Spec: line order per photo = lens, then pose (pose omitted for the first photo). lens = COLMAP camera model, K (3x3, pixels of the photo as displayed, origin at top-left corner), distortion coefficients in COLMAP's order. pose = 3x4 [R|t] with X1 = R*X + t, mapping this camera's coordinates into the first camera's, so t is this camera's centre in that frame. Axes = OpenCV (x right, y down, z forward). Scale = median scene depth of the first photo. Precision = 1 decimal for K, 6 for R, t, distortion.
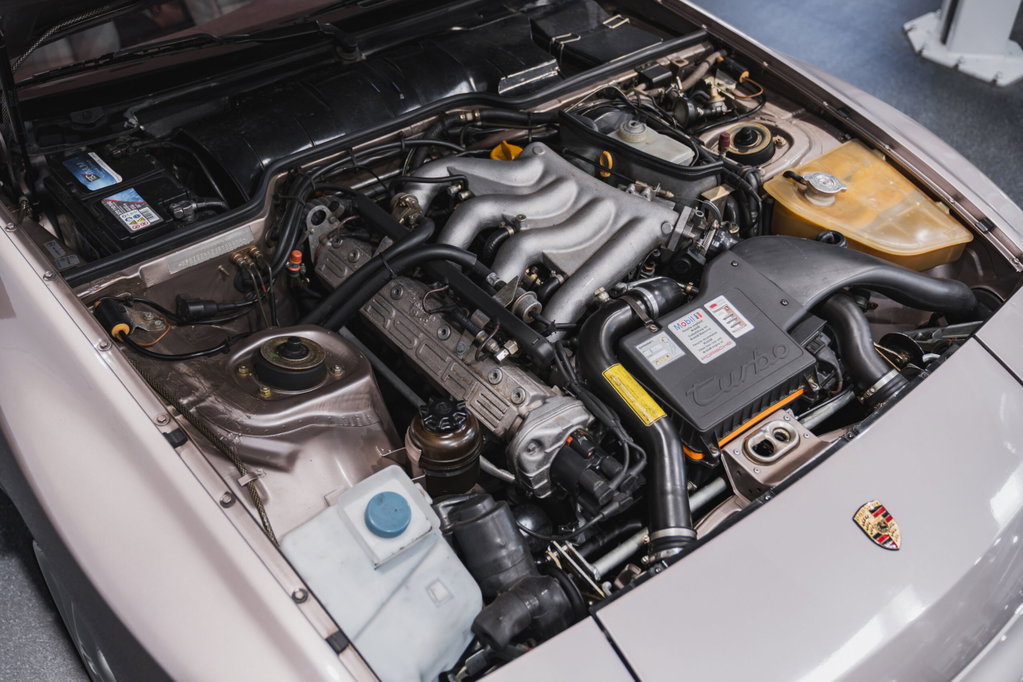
lens RADIAL K [[1031.9, 0, 508.0], [0, 1031.9, 338.3], [0, 0, 1]] dist [0.003303, 0.000000]
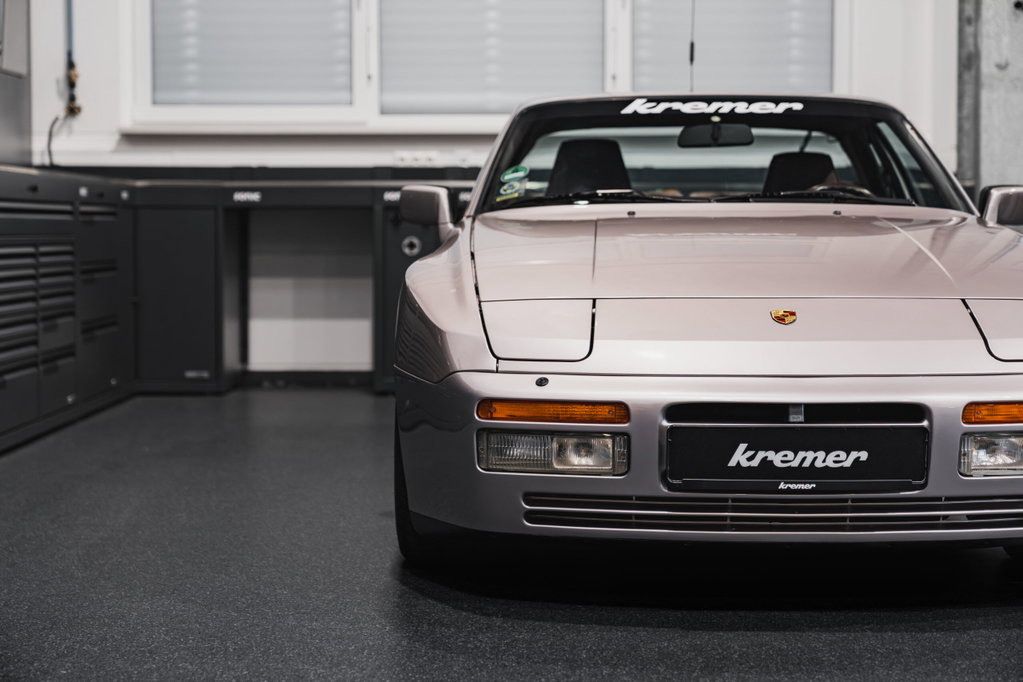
lens RADIAL K [[2046.5, 0, 510.2], [0, 2046.5, 344.3], [0, 0, 1]] dist [0.042083, 0.000000]
pose [[0.762428, 0.023351, -0.646651, 1.779991], [-0.412434, 0.787581, -0.457837, 1.572565], [0.498599, 0.615769, 0.610104, -0.971231]]
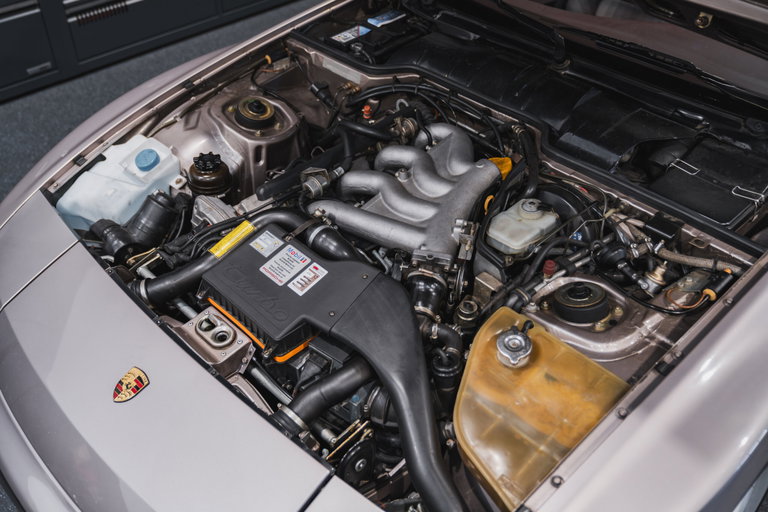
lens RADIAL K [[774.7, 0, 380.2], [0, 774.7, 257.2], [0, 0, 1]] dist [0.003303, 0.000000]
pose [[0.088444, 0.625486, -0.775206, 0.900023], [-0.650443, 0.625683, 0.430632, -0.482518], [0.754388, 0.466141, 0.462182, 0.588557]]
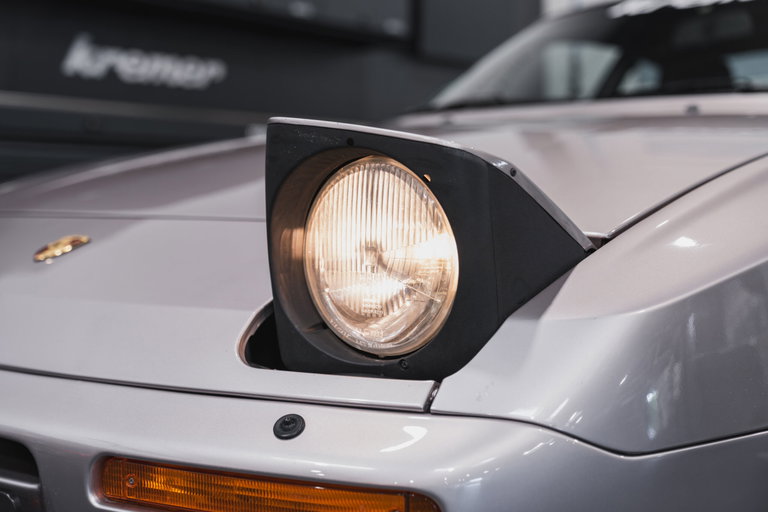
lens RADIAL K [[1132.0, 0, 383.1], [0, 1132.0, 254.5], [0, 0, 1]] dist [0.031884, 0.000000]
pose [[0.184109, 0.034301, -0.982307, 1.187721], [-0.642398, 0.760604, -0.093842, 0.079924], [0.743928, 0.648309, 0.162069, 0.886920]]
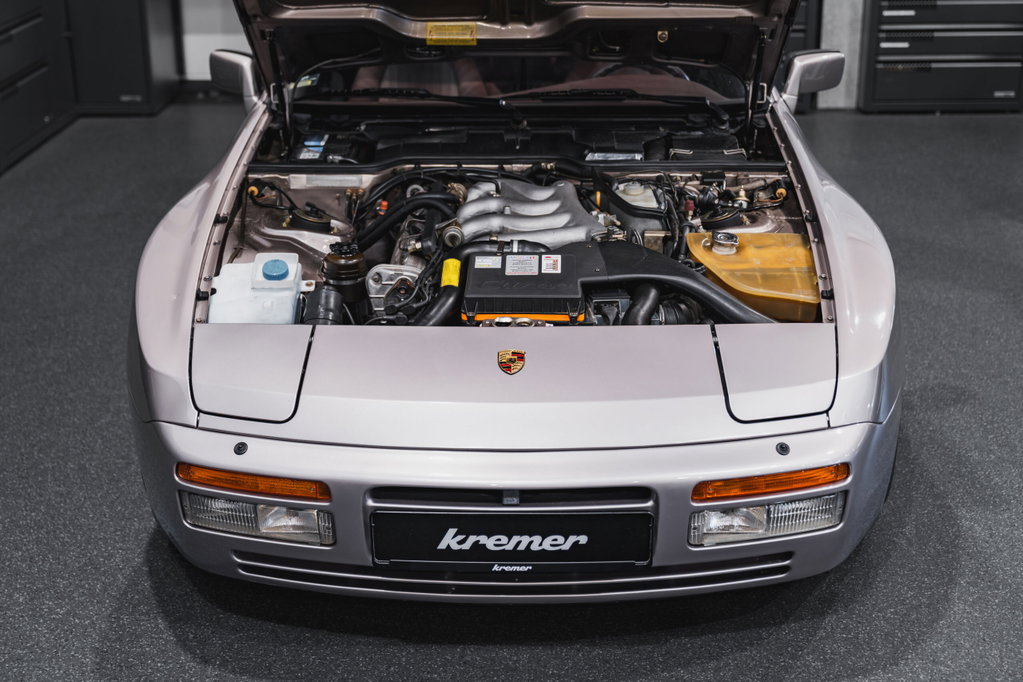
lens RADIAL K [[1482.8, 0, 515.1], [0, 1482.8, 340.2], [0, 0, 1]] dist [0.017075, 0.000000]
pose [[0.763659, 0.207393, -0.611402, 1.401501], [-0.407685, 0.889215, -0.207580, 0.502397], [0.500618, 0.407780, 0.763608, -0.541833]]
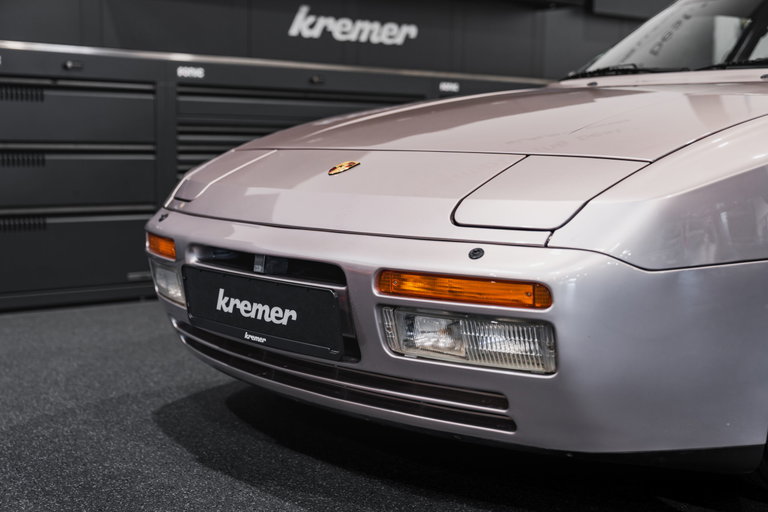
lens RADIAL K [[1132.0, 0, 382.3], [0, 1132.0, 251.8], [0, 0, 1]] dist [0.031884, 0.000000]
pose [[0.023540, 0.080836, -0.996449, 1.771430], [-0.659891, 0.749997, 0.045254, 0.134117], [0.750992, 0.656483, 0.070998, 0.846444]]
